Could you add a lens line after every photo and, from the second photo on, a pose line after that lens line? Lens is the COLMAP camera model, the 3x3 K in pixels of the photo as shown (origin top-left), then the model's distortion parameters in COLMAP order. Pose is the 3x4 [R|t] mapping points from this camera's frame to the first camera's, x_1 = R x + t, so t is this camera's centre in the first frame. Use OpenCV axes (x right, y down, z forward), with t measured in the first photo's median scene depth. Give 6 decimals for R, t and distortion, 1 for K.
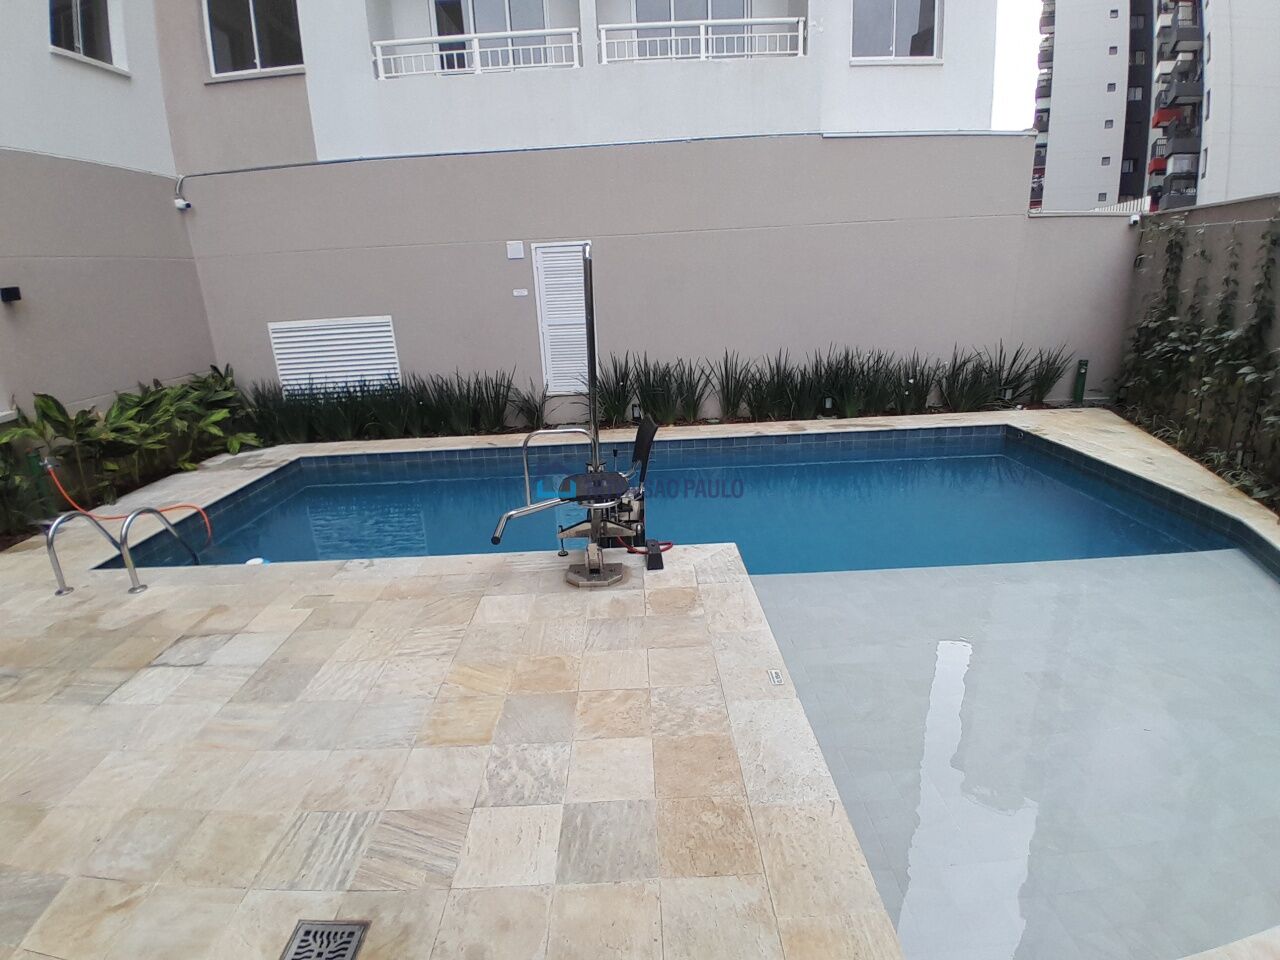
lens RADIAL K [[632.6, 0, 651.8], [0, 632.6, 500.4], [0, 0, 1]] dist [-0.014333, -0.001515]
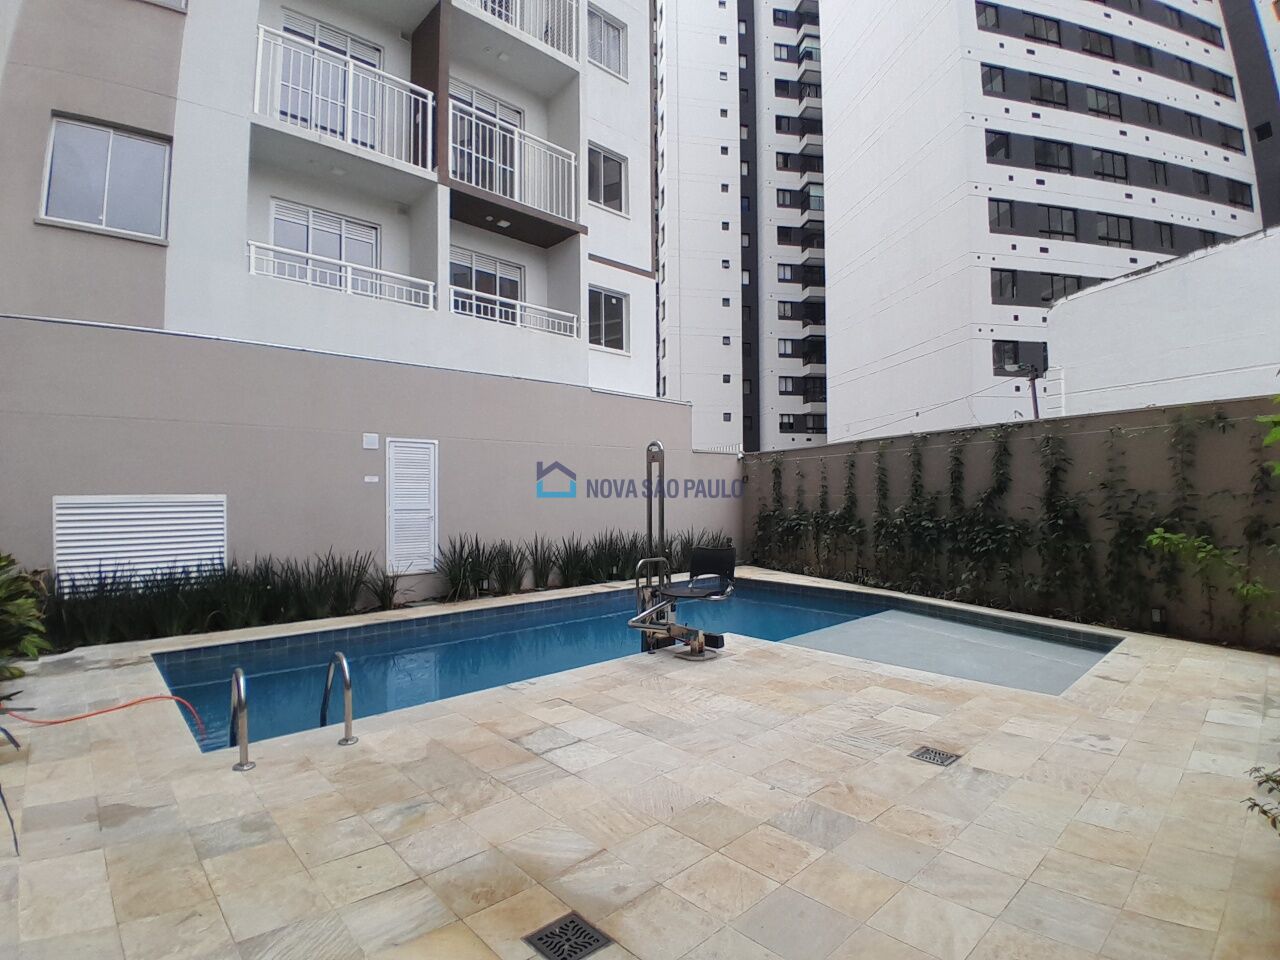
lens RADIAL K [[632.6, 0, 642.0], [0, 632.6, 475.2], [0, 0, 1]] dist [-0.014333, -0.001515]
pose [[0.739482, 0.059649, 0.670529, -0.854399], [0.195614, 0.934046, -0.298821, 0.103016], [-0.644129, 0.352137, 0.679041, -0.023290]]
